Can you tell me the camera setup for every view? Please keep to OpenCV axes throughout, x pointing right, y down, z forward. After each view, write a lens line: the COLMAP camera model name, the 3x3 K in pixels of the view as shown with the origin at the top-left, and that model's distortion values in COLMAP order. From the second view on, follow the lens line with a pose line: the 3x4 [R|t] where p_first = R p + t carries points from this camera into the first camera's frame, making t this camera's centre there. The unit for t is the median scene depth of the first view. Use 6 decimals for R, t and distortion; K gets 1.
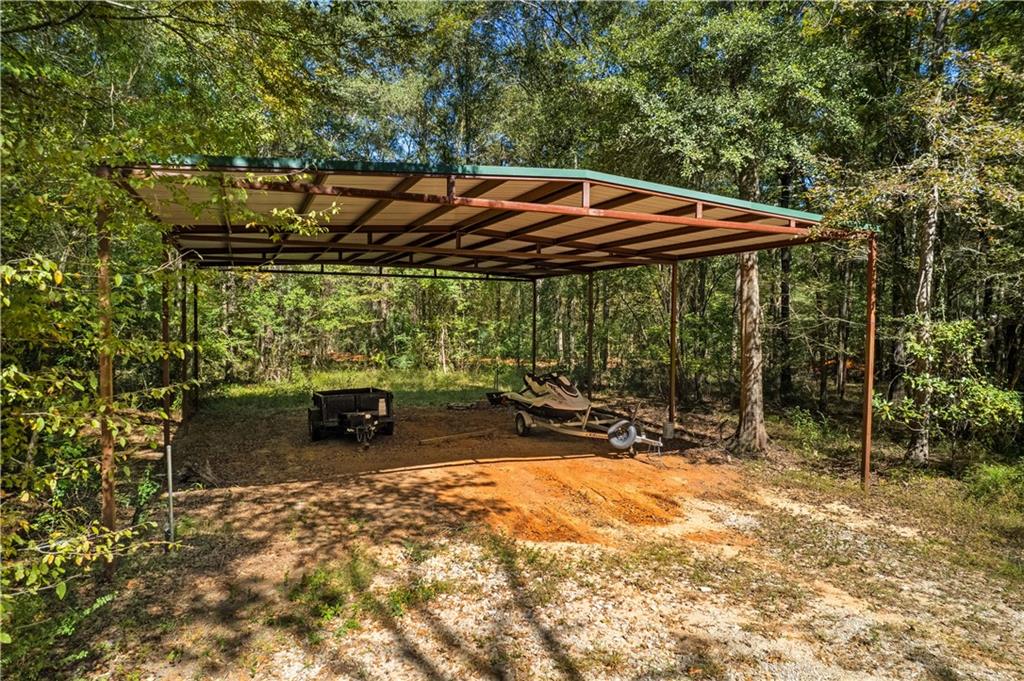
lens RADIAL K [[651.5, 0, 512.0], [0, 651.5, 340.5], [0, 0, 1]] dist [-0.040354, 0.001313]
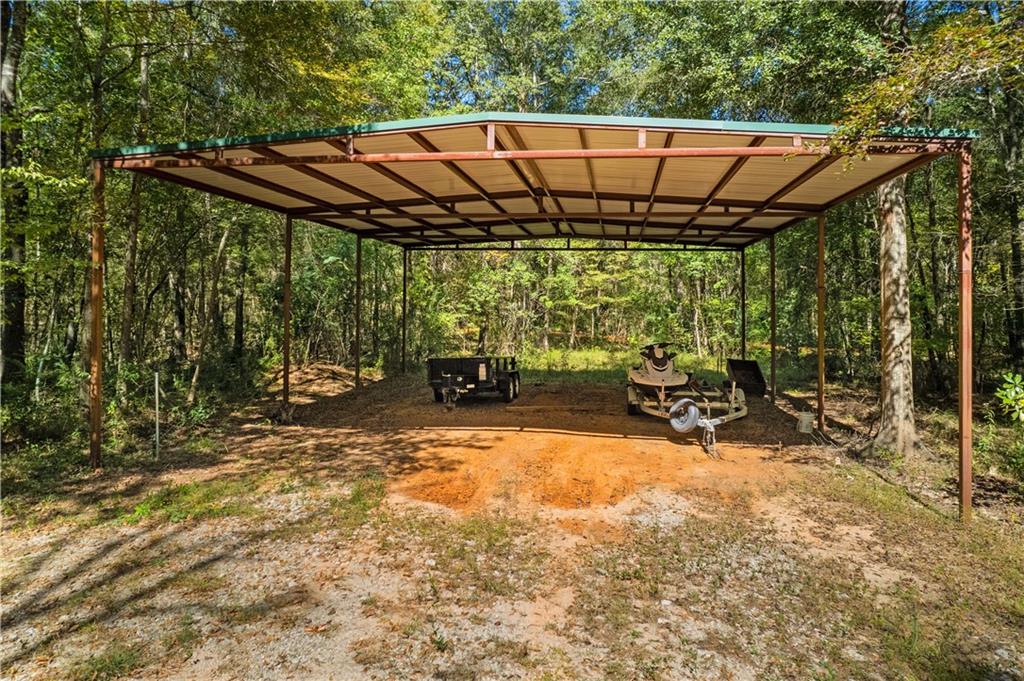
lens RADIAL K [[672.4, 0, 520.2], [0, 672.4, 272.5], [0, 0, 1]] dist [-0.035316, 0.001464]
pose [[0.863386, -0.020126, -0.504142, 0.623101], [-0.023220, 0.996560, -0.079550, 0.049156], [0.504009, 0.080388, 0.859949, 0.191010]]
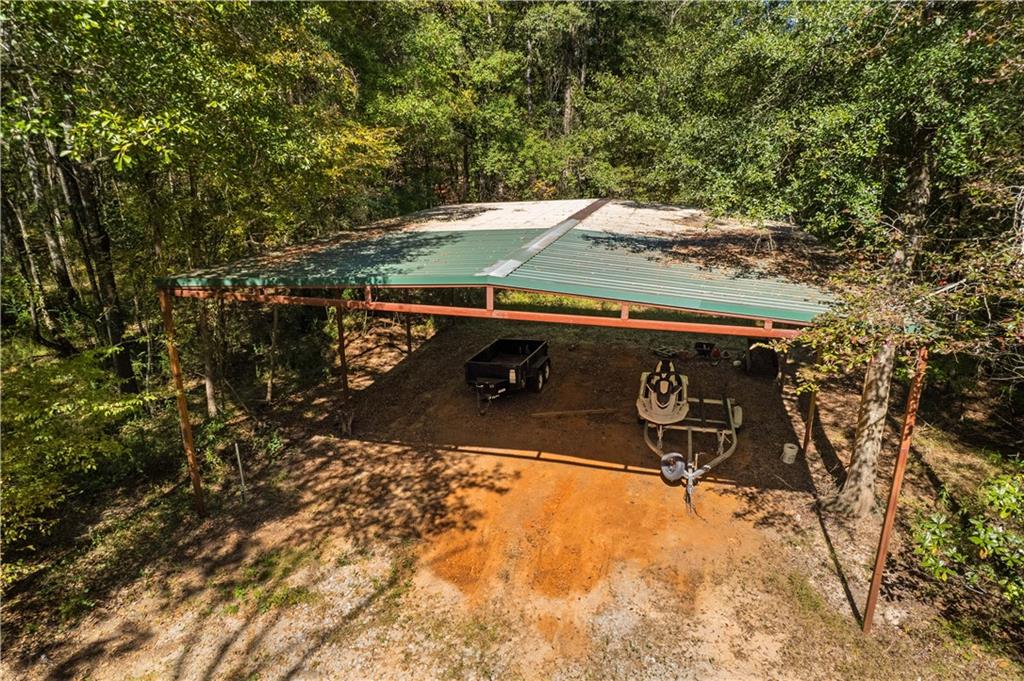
lens RADIAL K [[651.5, 0, 512.0], [0, 651.5, 340.5], [0, 0, 1]] dist [-0.040354, 0.001313]
pose [[0.801737, 0.166974, -0.573879, 0.738621], [-0.016478, 0.965993, 0.258041, -0.420678], [0.597450, -0.197425, 0.777224, 0.185153]]
